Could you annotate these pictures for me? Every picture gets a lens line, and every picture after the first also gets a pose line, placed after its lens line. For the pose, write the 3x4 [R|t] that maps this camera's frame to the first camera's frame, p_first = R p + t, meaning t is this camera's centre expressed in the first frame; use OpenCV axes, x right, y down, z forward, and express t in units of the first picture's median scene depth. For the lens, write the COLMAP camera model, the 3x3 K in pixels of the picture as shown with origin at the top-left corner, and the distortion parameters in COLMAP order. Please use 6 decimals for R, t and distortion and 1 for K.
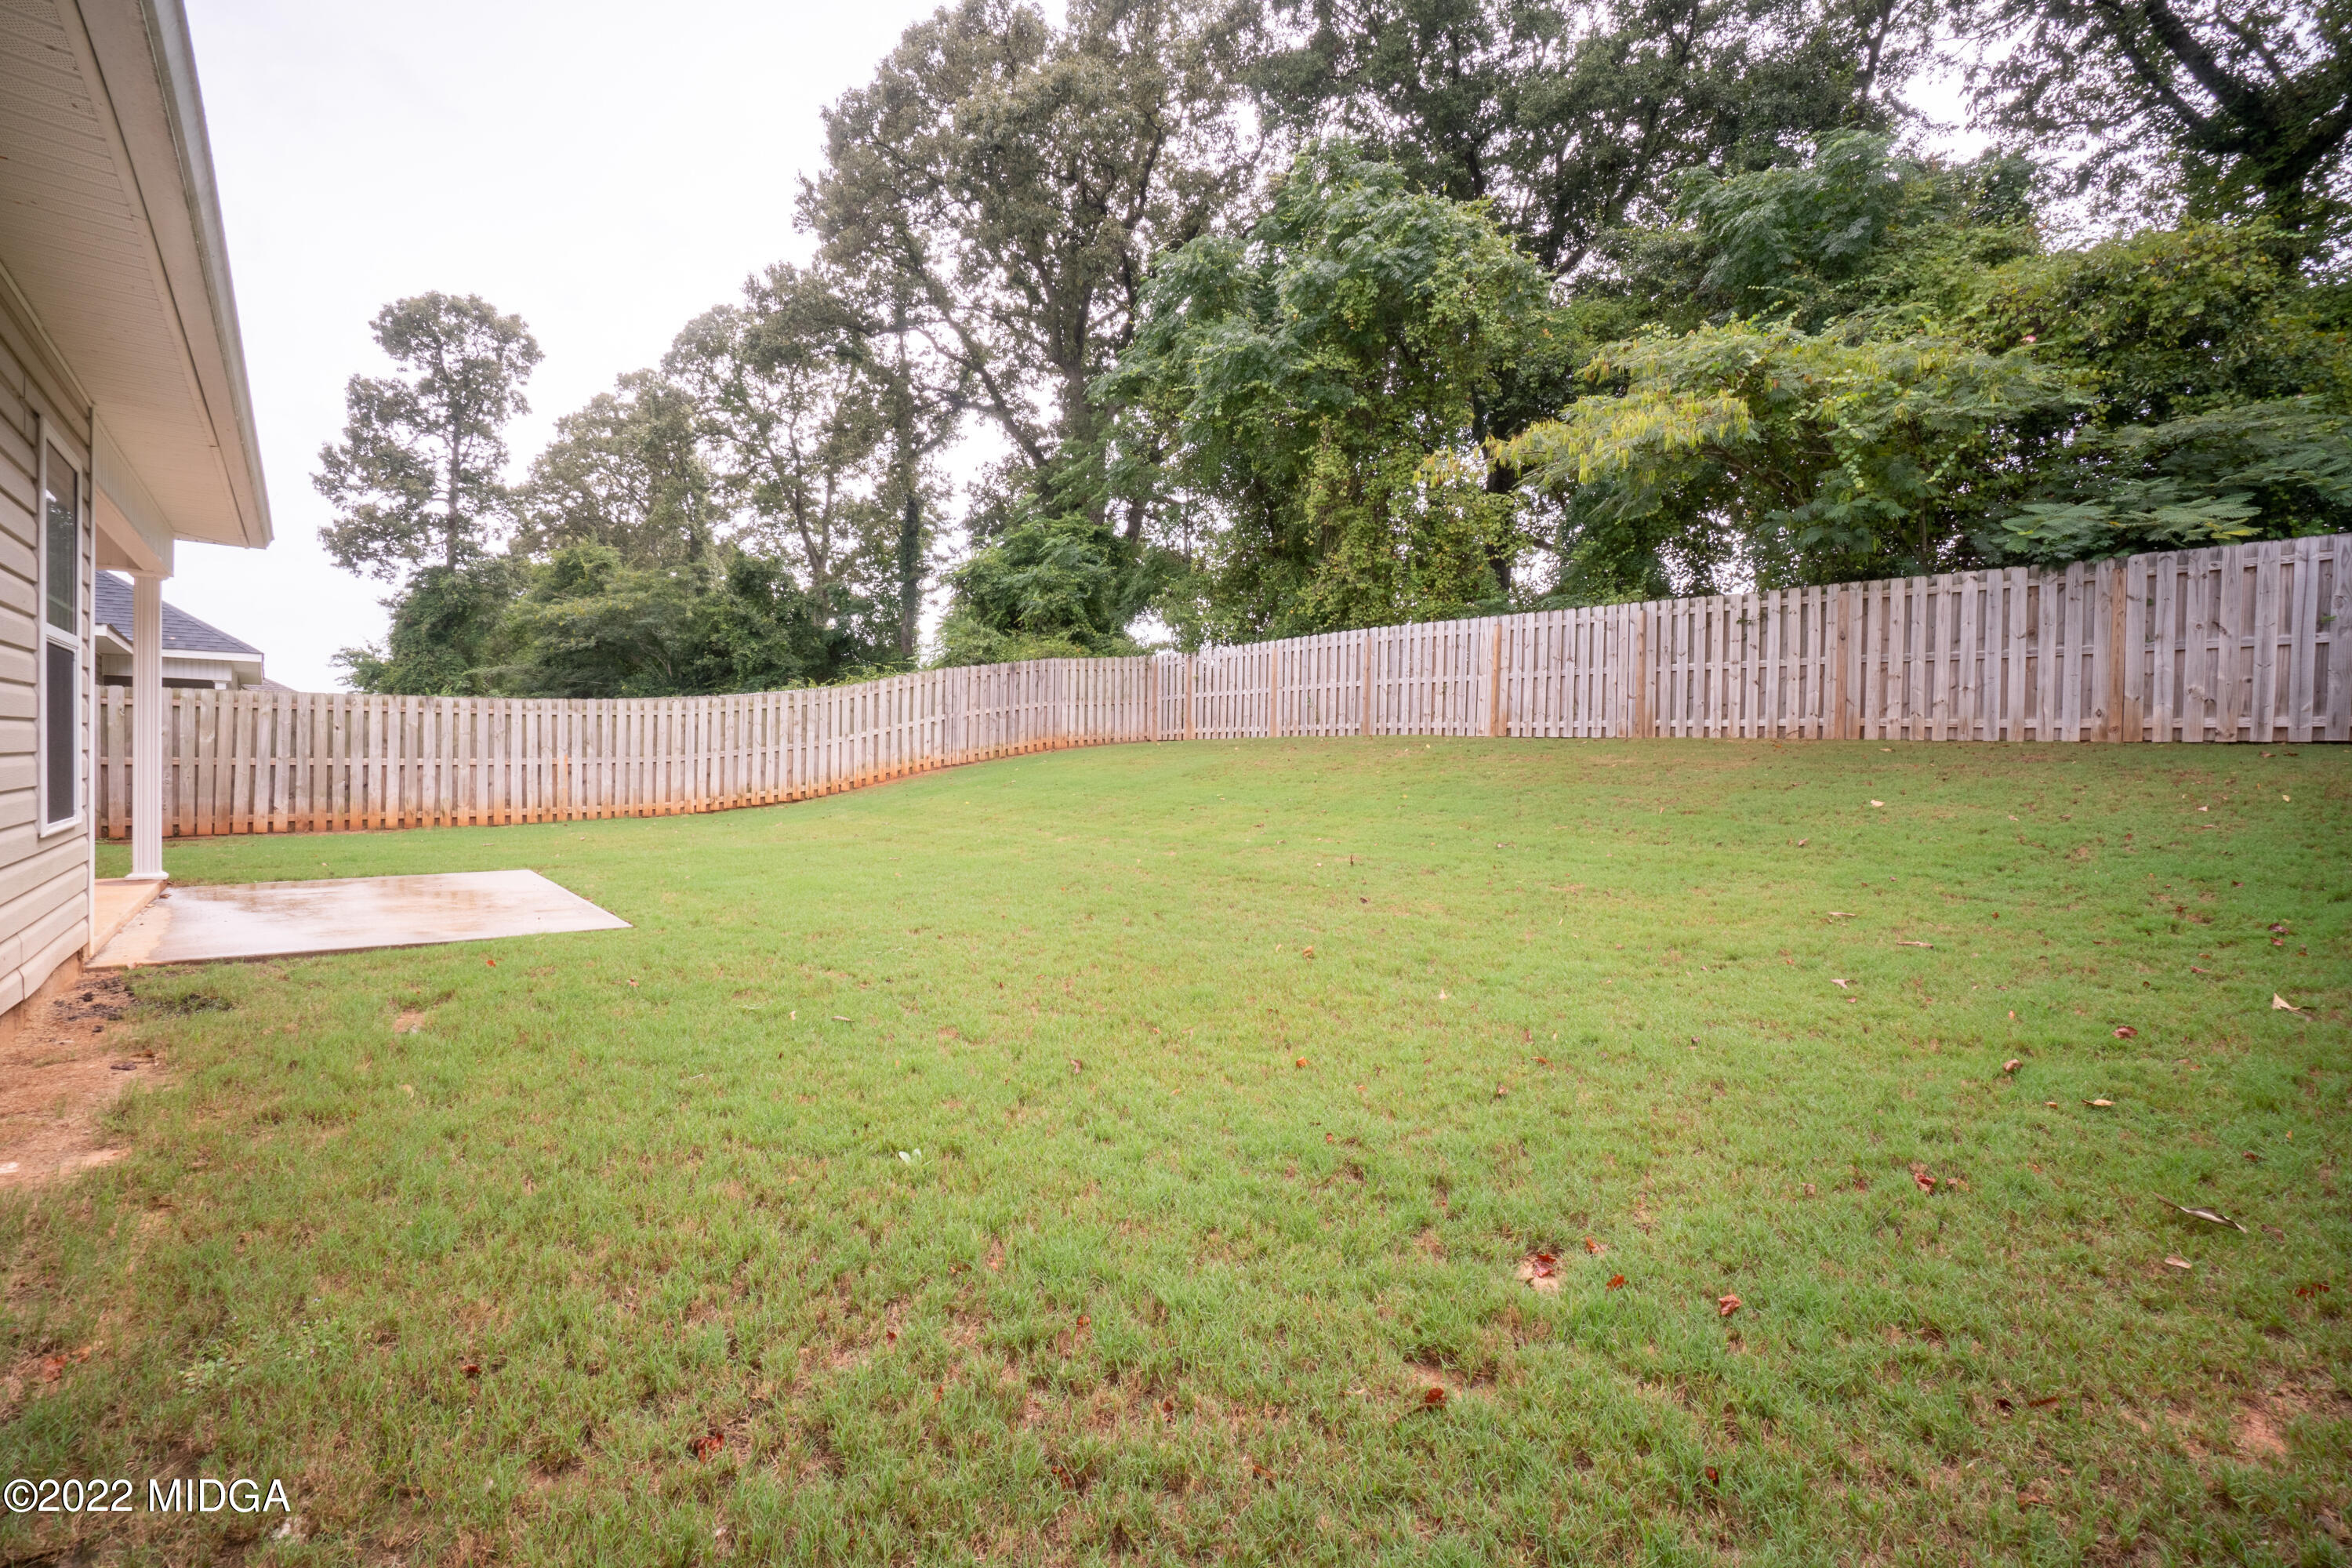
lens RADIAL K [[1017.4, 0, 1112.3], [0, 1017.4, 772.3], [0, 0, 1]] dist [-0.007893, 0.002113]
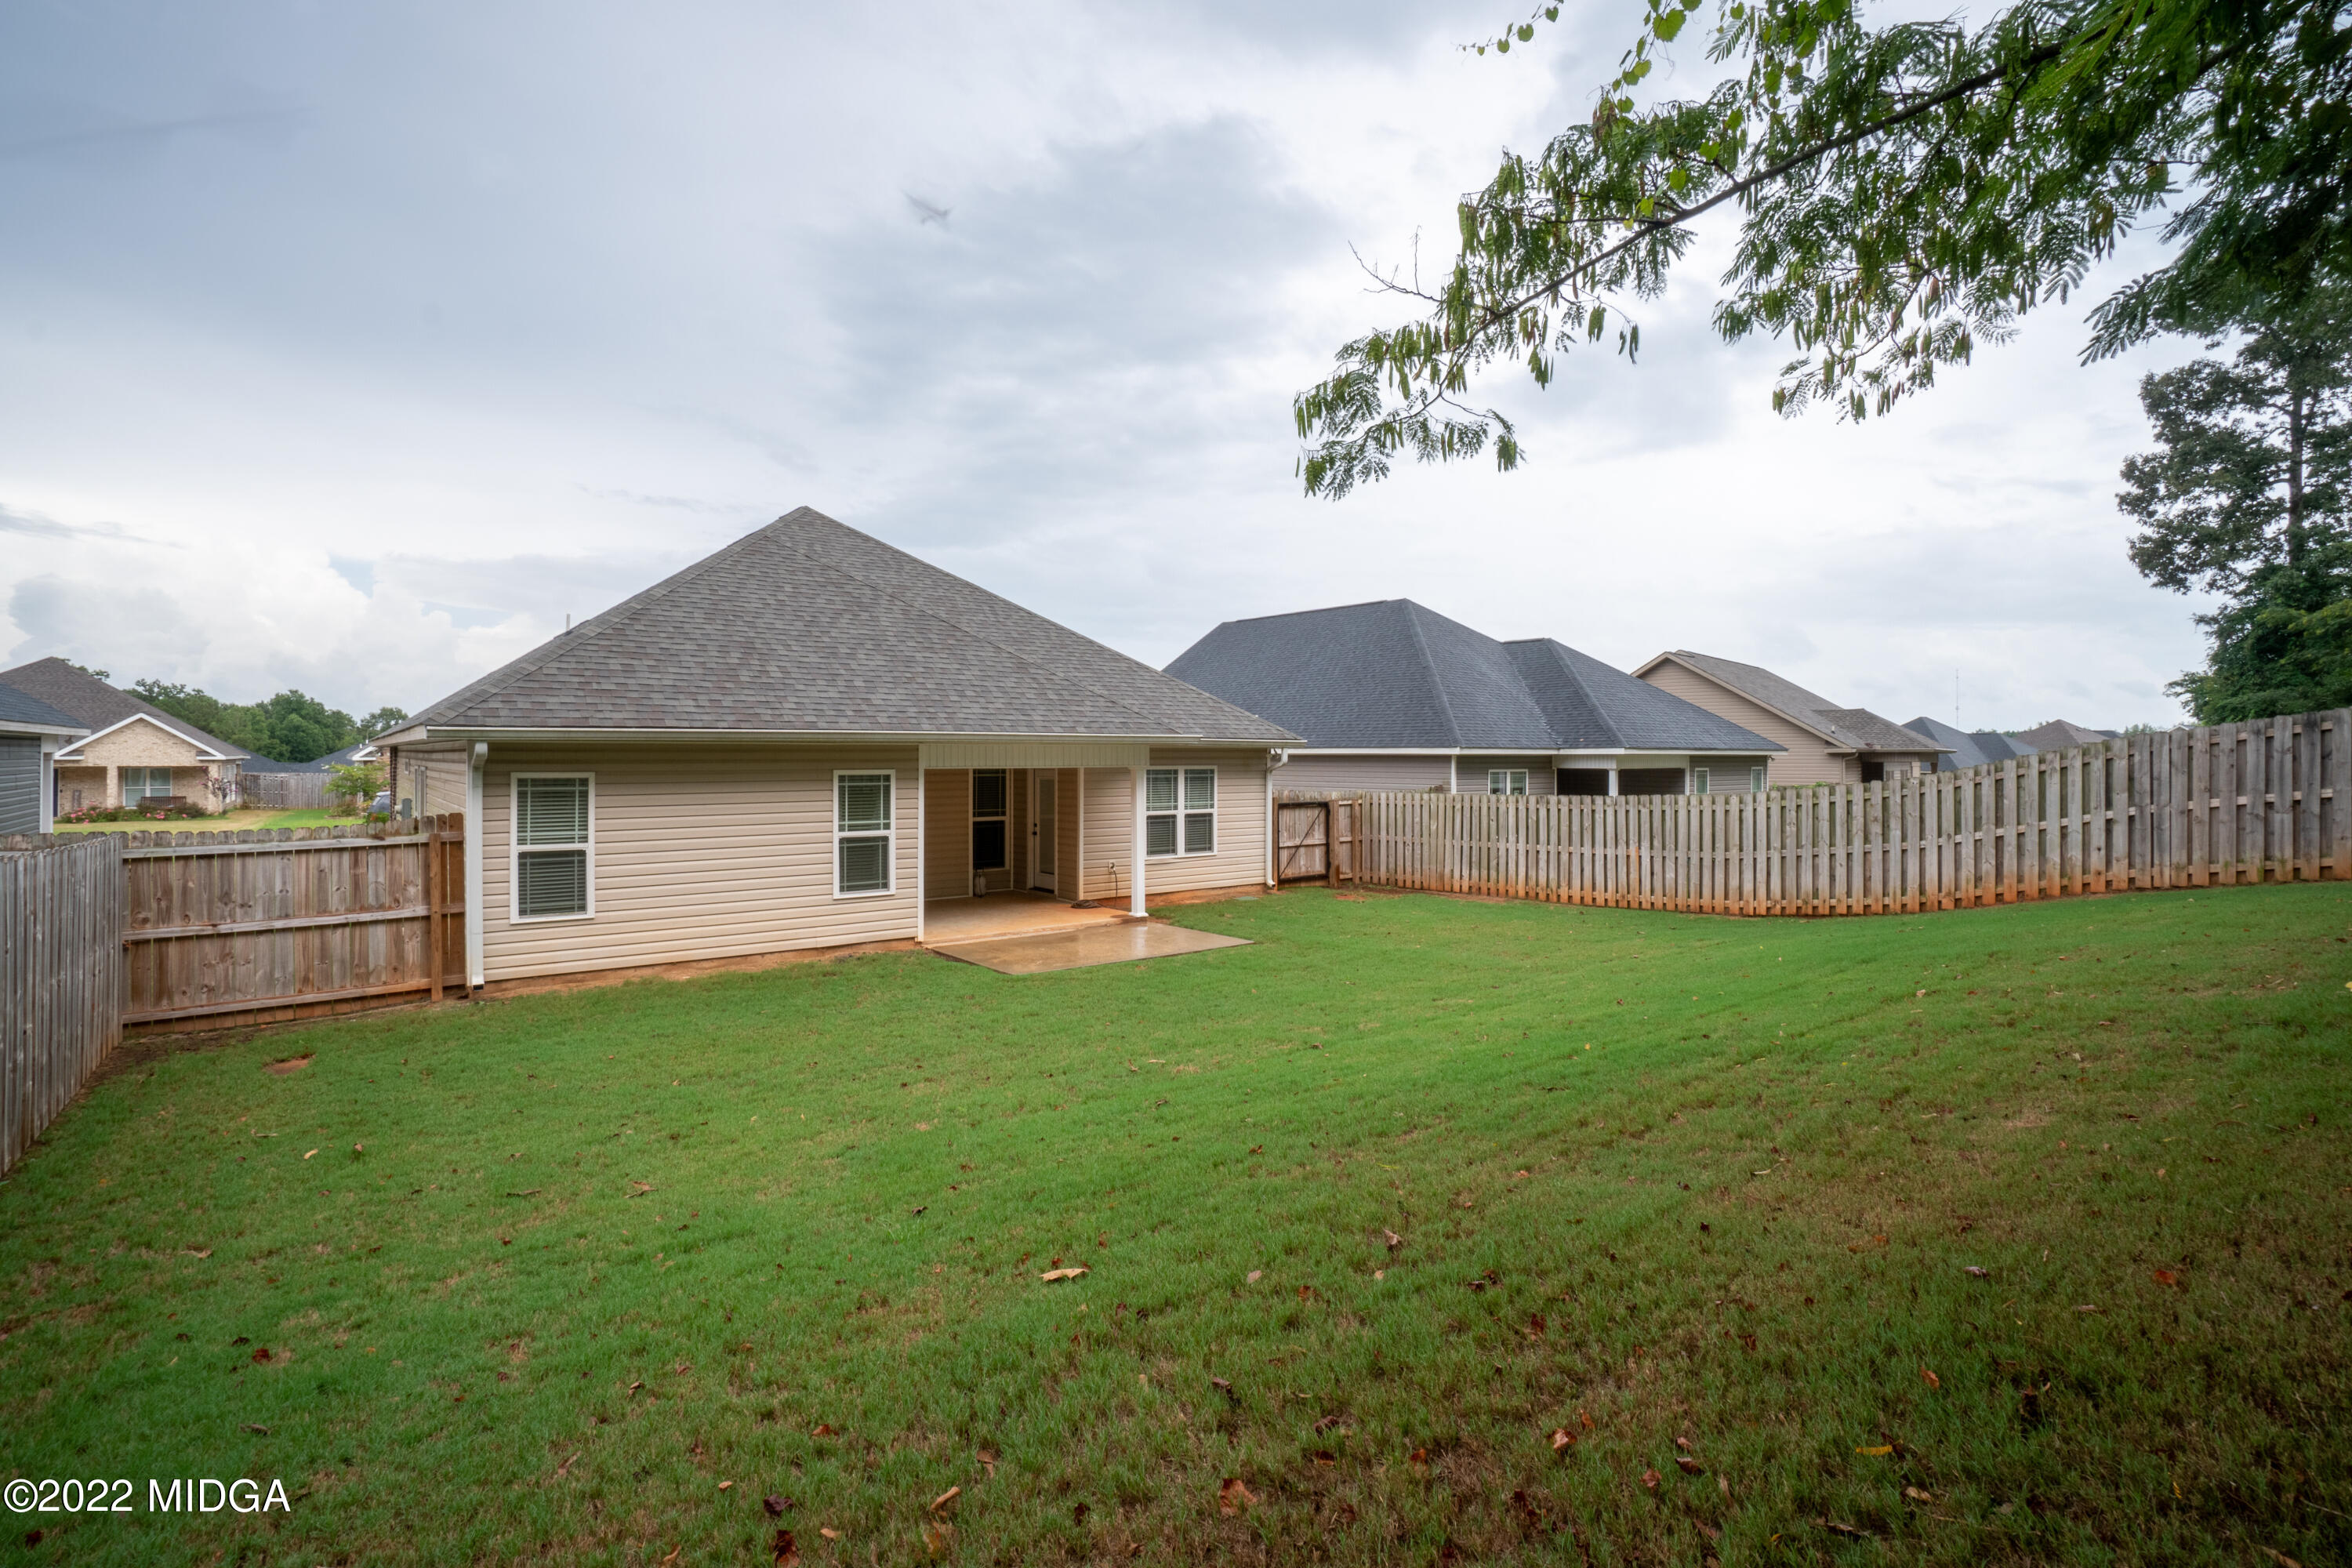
lens RADIAL K [[1017.4, 0, 1177.0], [0, 1017.4, 774.6], [0, 0, 1]] dist [-0.007893, 0.002113]
pose [[0.032123, -0.012036, -0.999411, 0.480733], [-0.010193, 0.999872, -0.012369, -0.068841], [0.999432, 0.010584, 0.031996, 0.429334]]
